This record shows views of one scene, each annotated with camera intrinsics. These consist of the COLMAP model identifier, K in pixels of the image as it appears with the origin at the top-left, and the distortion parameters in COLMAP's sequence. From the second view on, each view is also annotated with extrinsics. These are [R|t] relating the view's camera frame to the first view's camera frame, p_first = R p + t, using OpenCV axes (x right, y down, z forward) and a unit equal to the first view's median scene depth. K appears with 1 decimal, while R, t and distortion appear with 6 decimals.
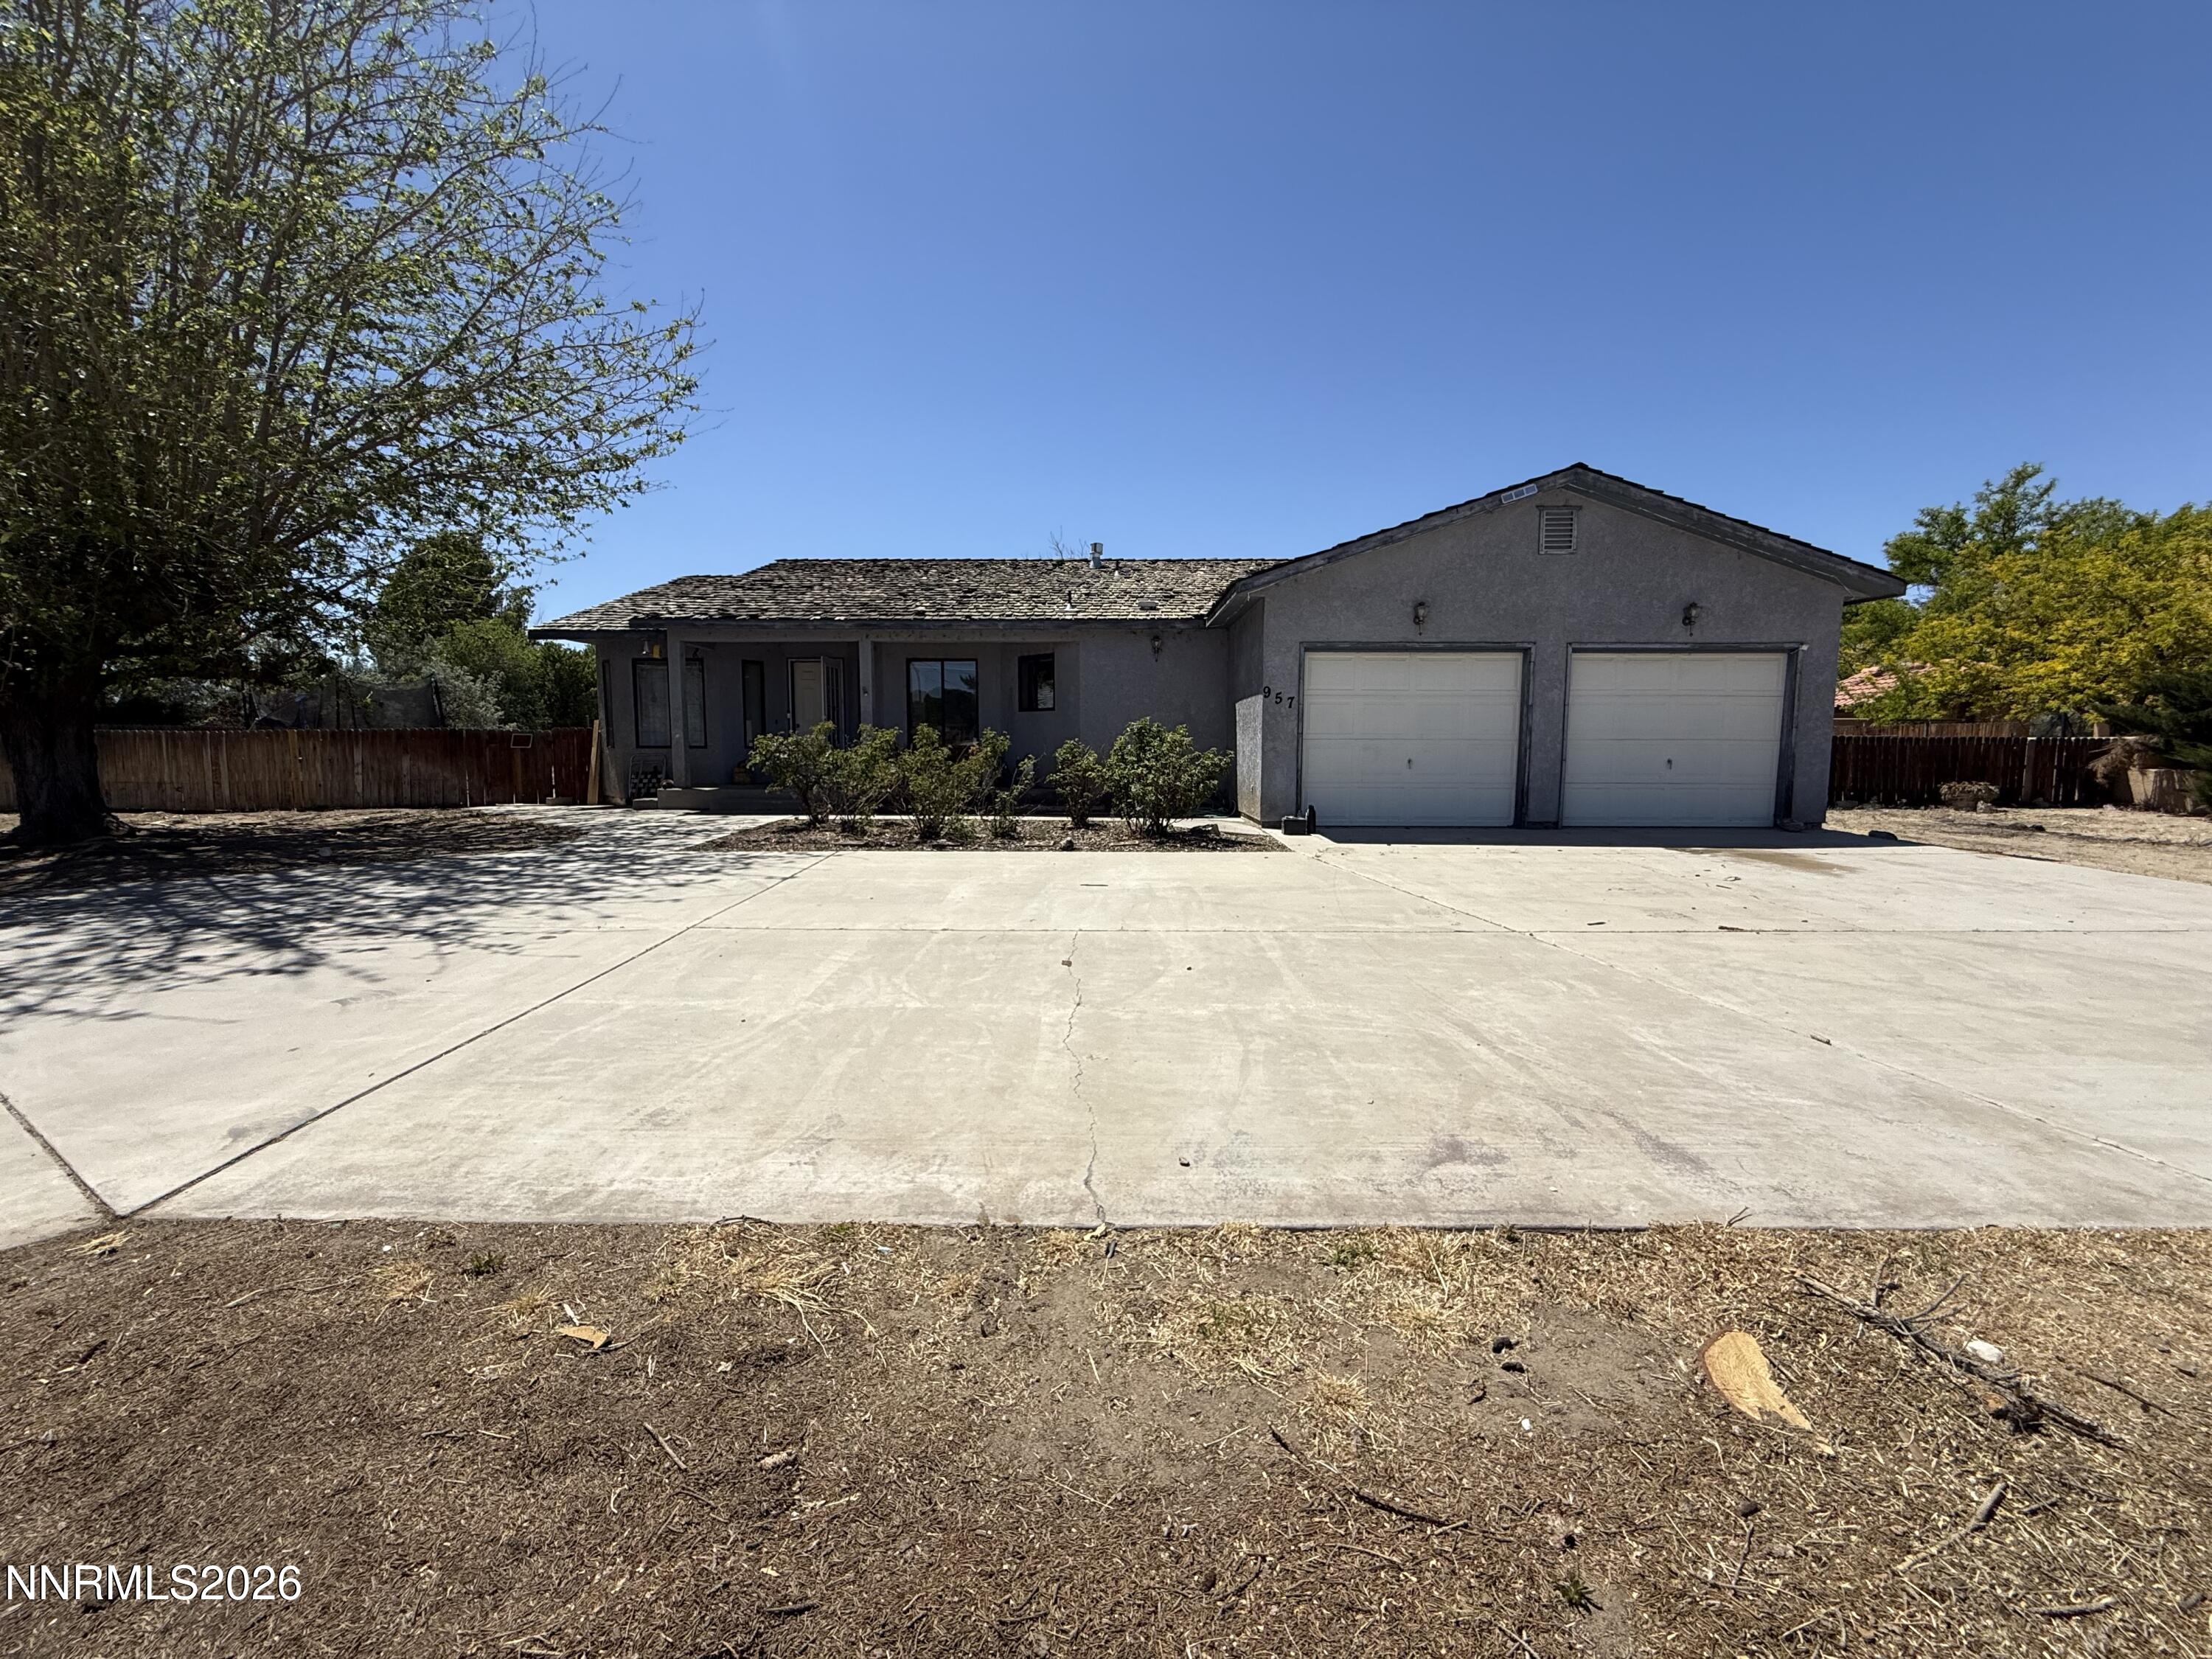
lens RADIAL K [[884.8, 0, 1101.2], [0, 884.8, 826.2], [0, 0, 1]] dist [0.000717, 0.000516]
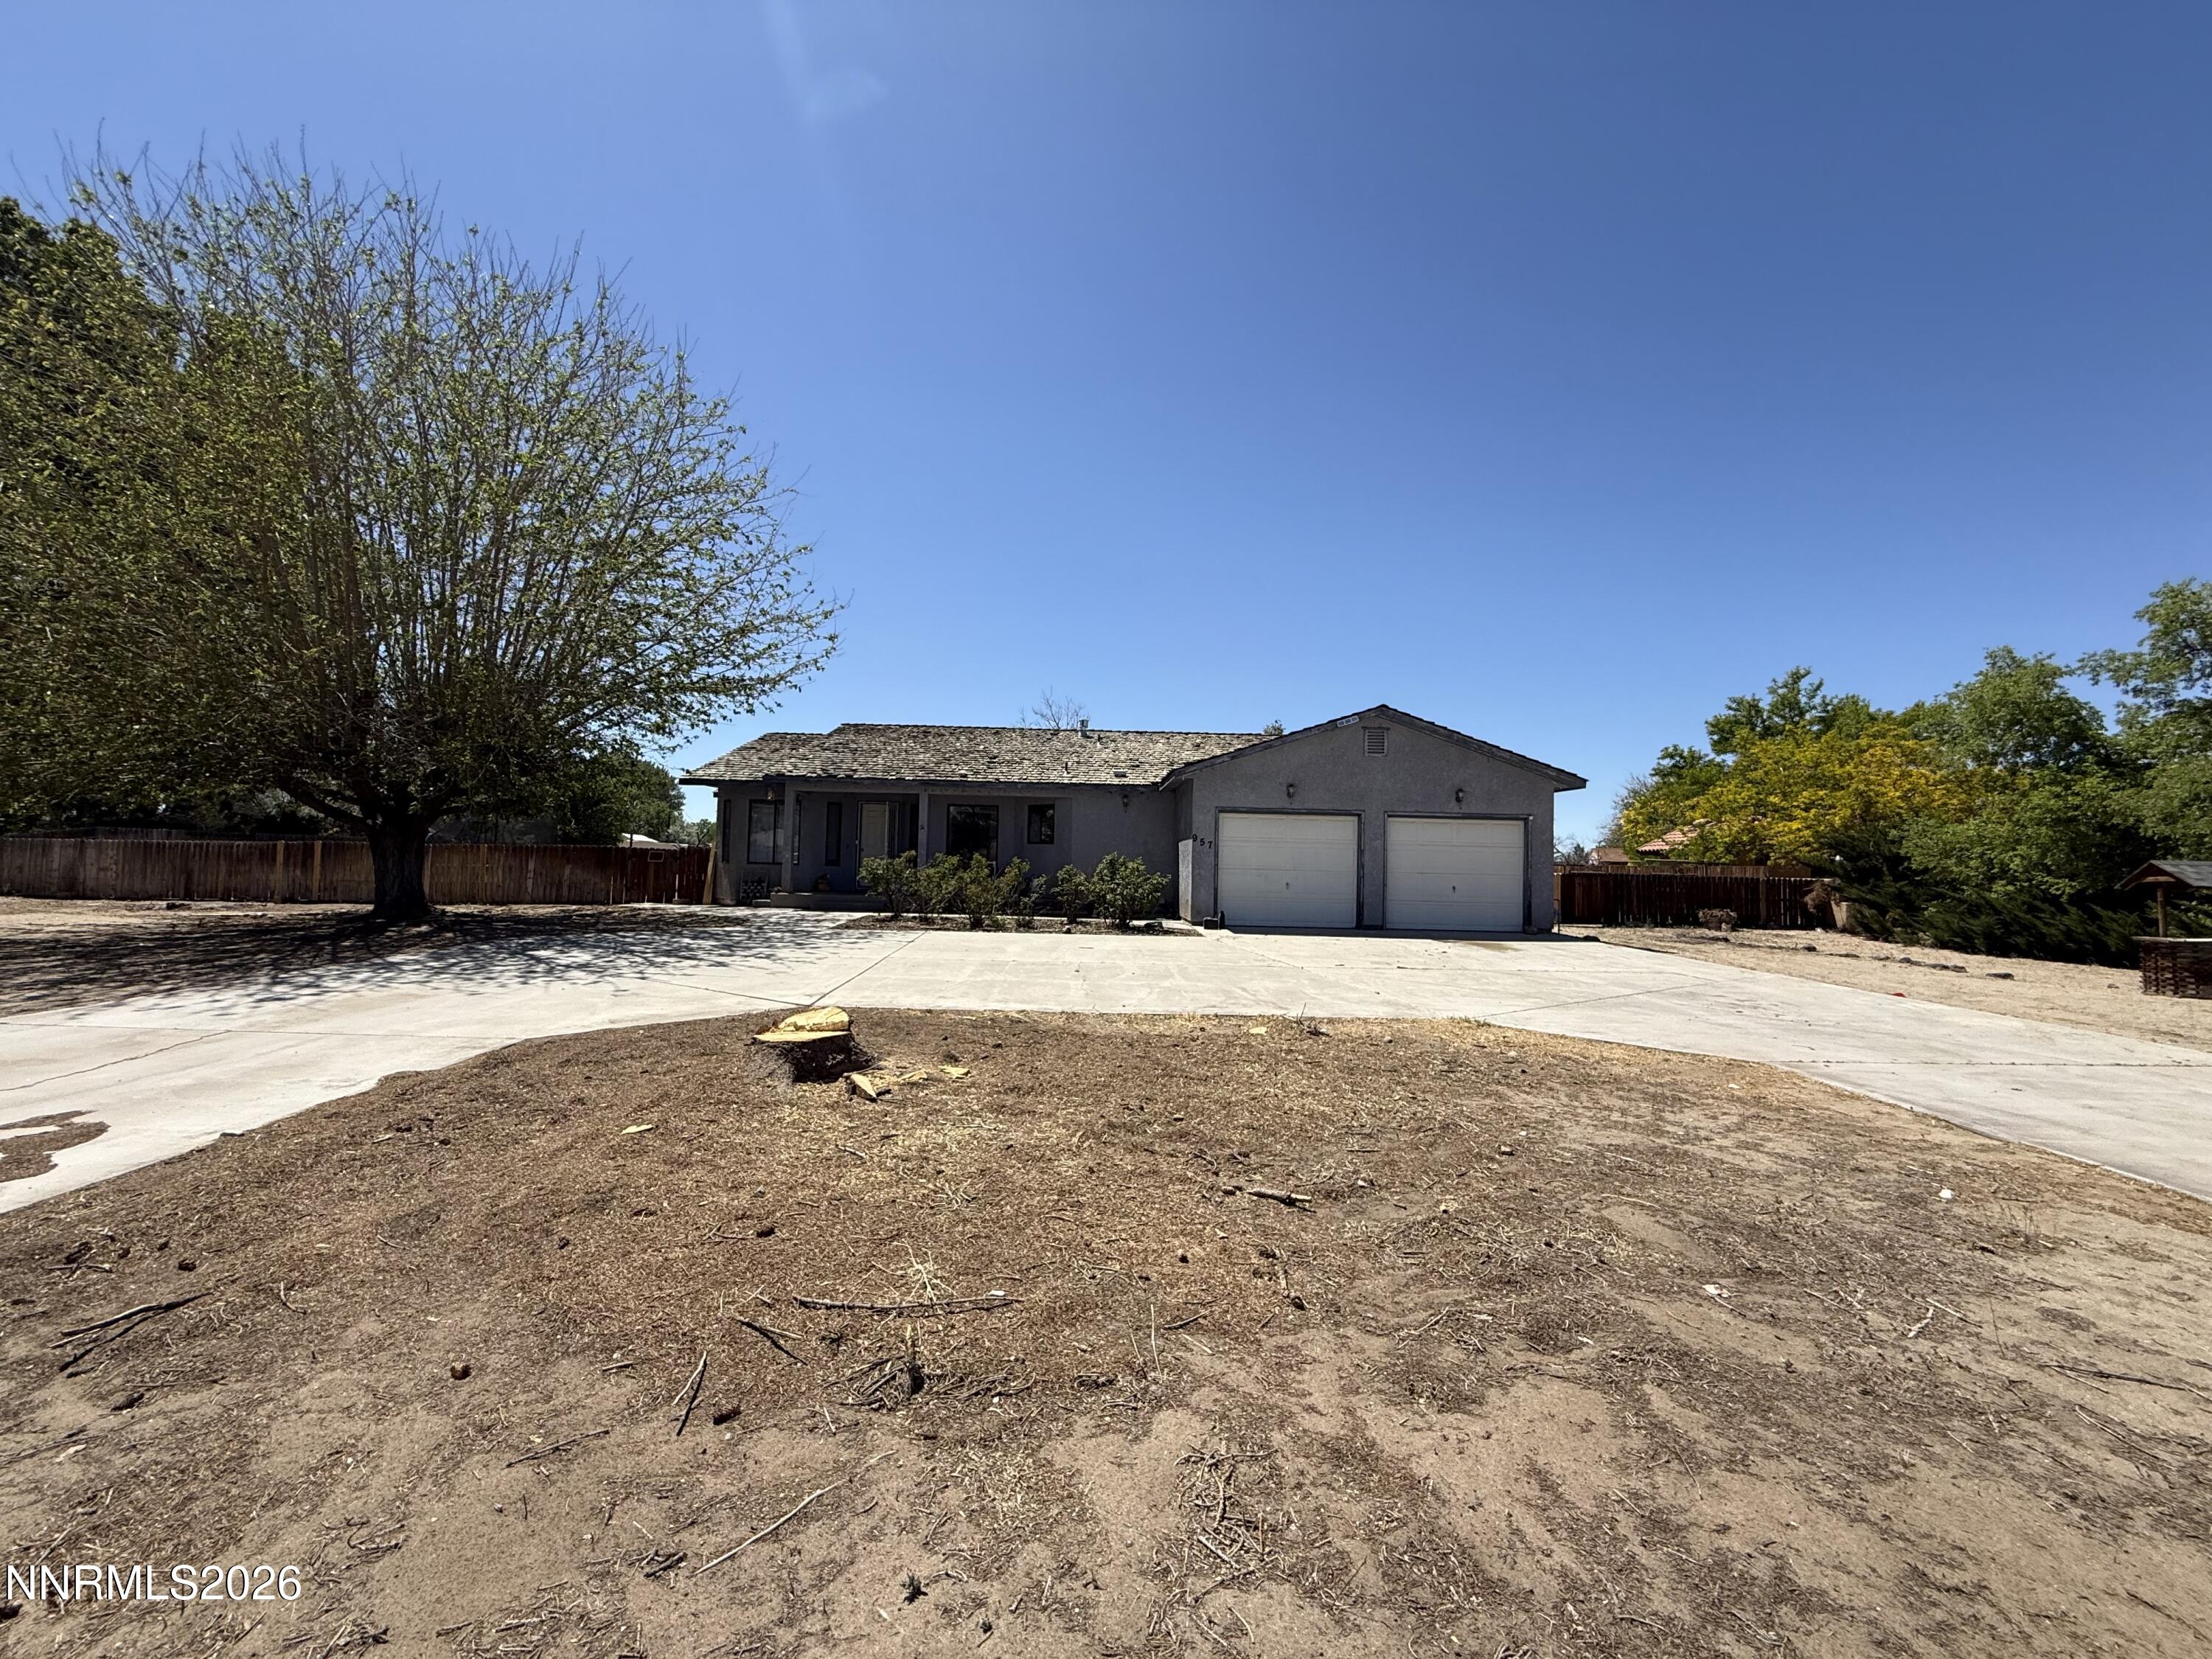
lens RADIAL K [[884.8, 0, 1109.3], [0, 884.8, 825.2], [0, 0, 1]] dist [0.000717, 0.000516]
pose [[0.999036, 0.023361, 0.037160, -0.020244], [-0.018006, 0.990209, -0.138428, 0.041395], [-0.040030, 0.137625, 0.989675, -0.496696]]
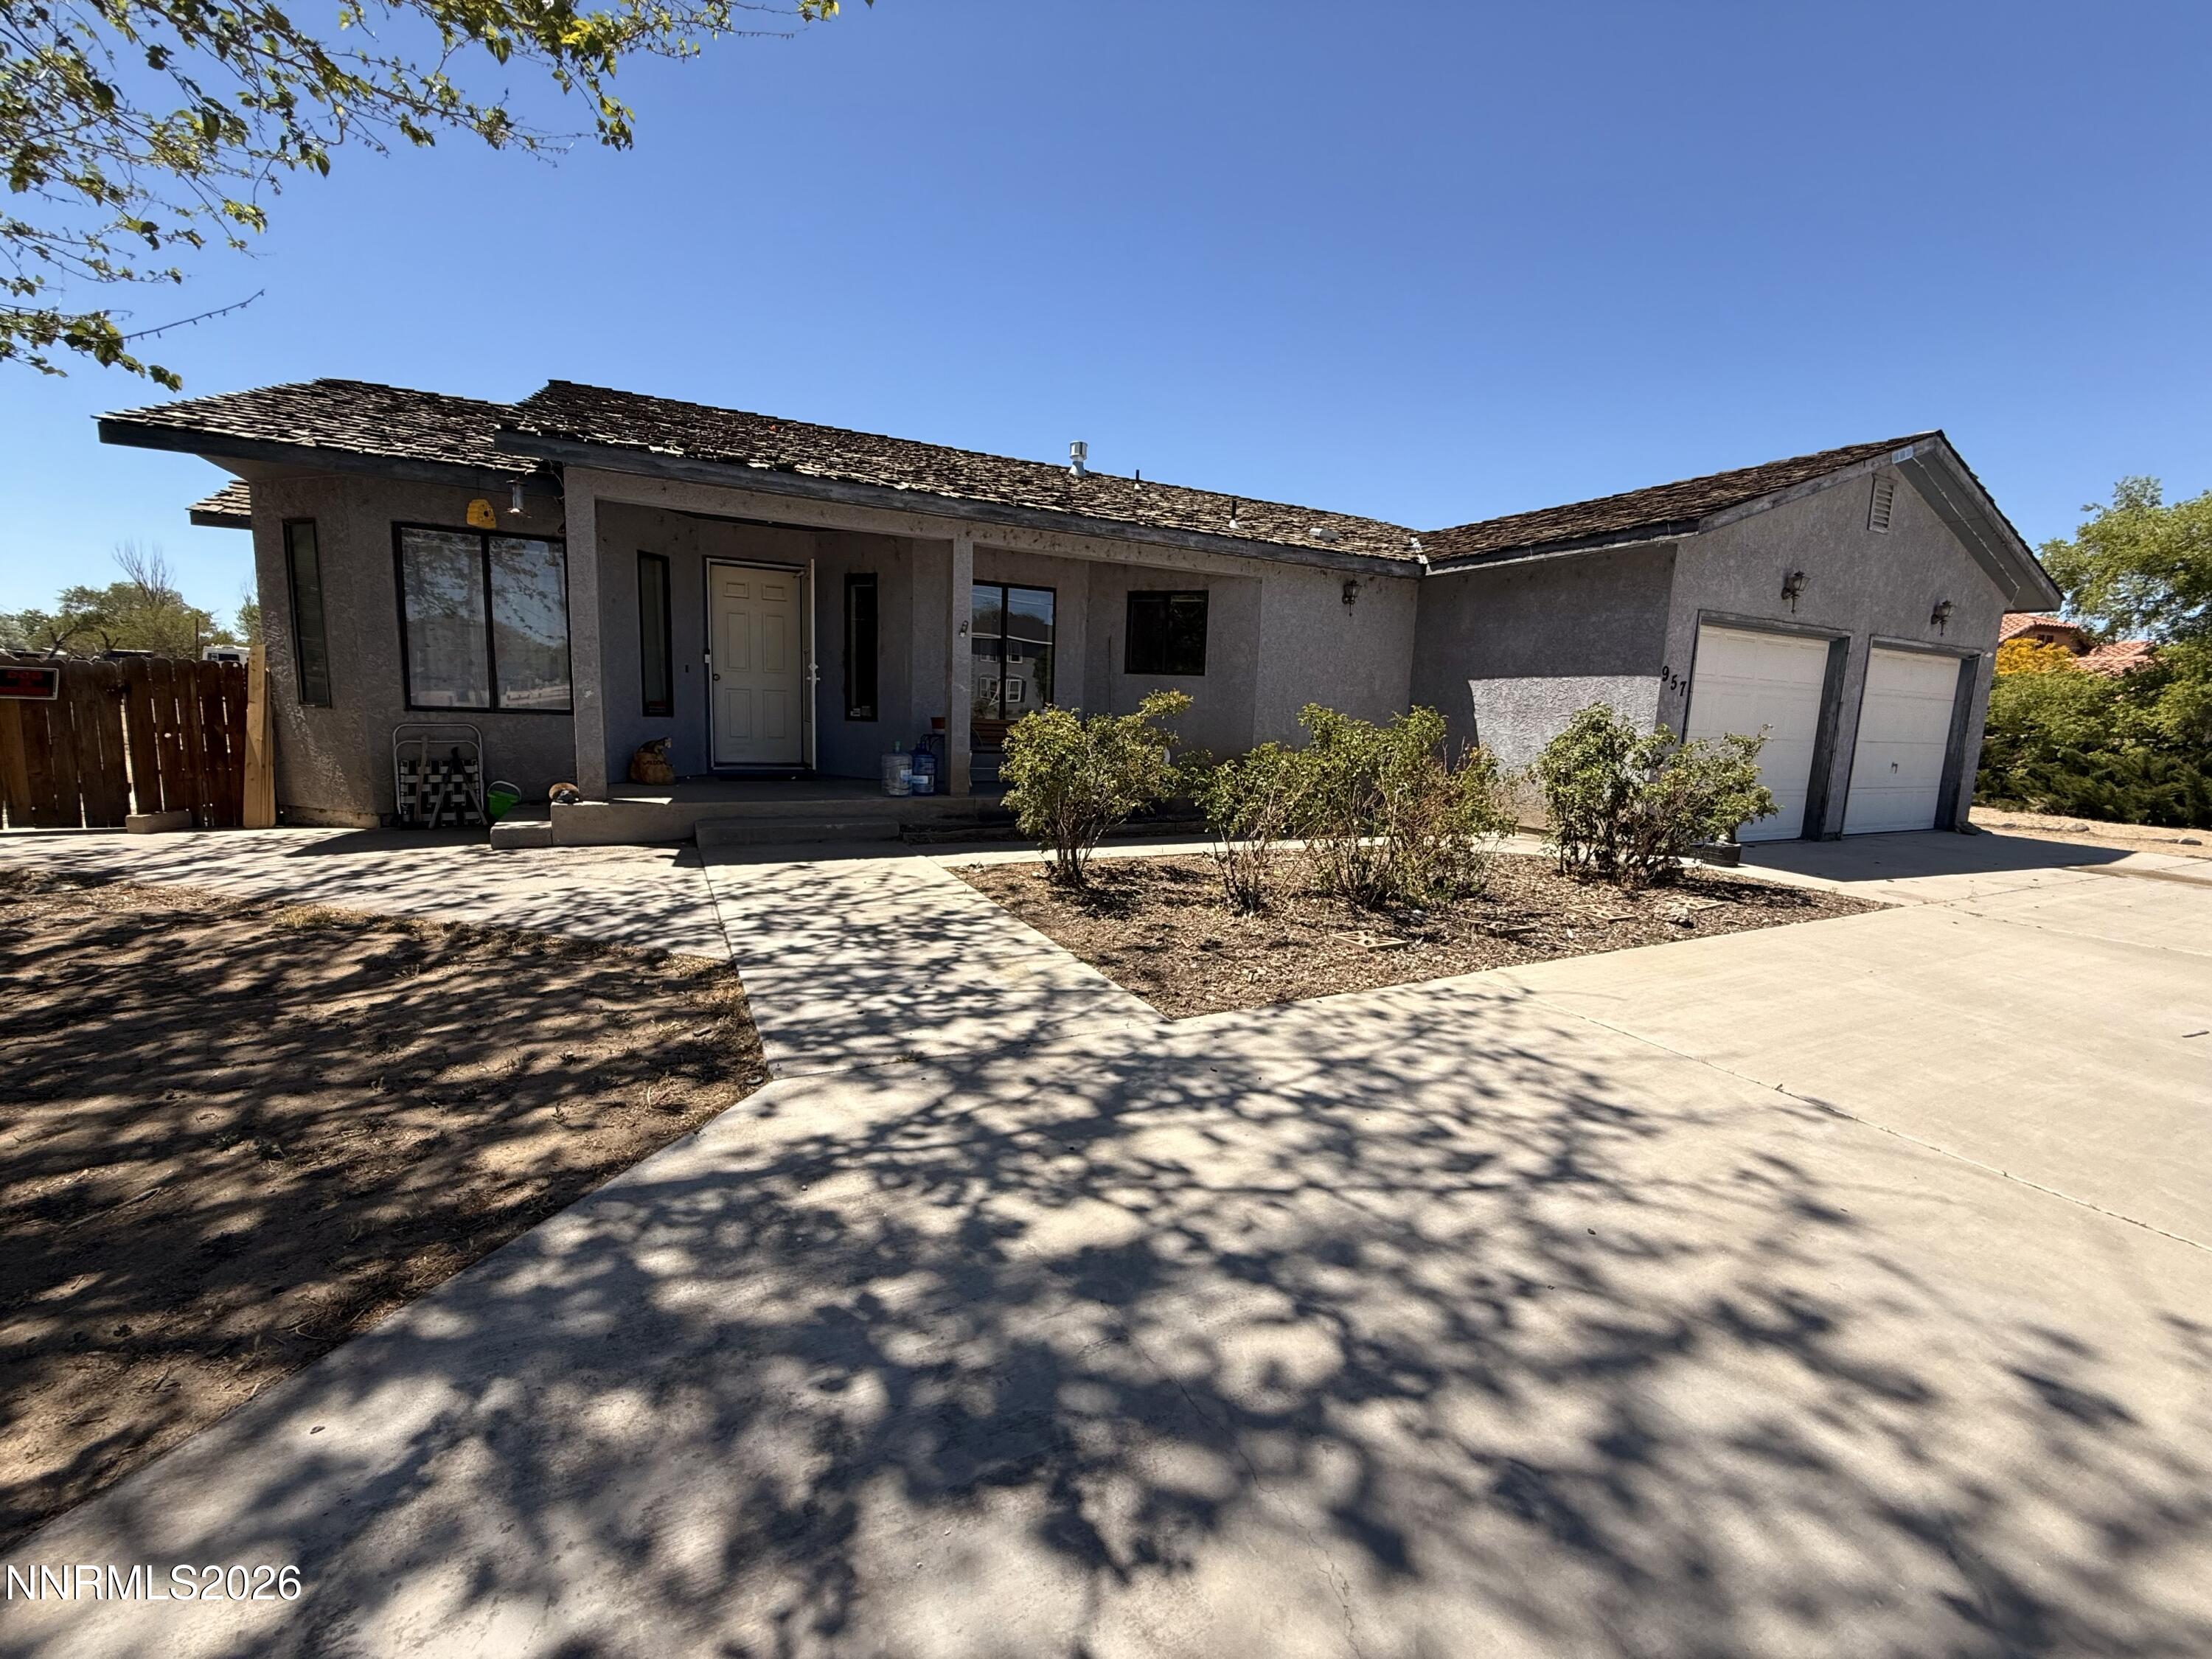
lens RADIAL K [[884.8, 0, 1110.2], [0, 884.8, 815.3], [0, 0, 1]] dist [0.000717, 0.000516]
pose [[0.892655, -0.024241, 0.450089, -0.509415], [0.005909, 0.999096, 0.042091, -0.062969], [-0.450702, -0.034913, 0.891991, 0.502989]]
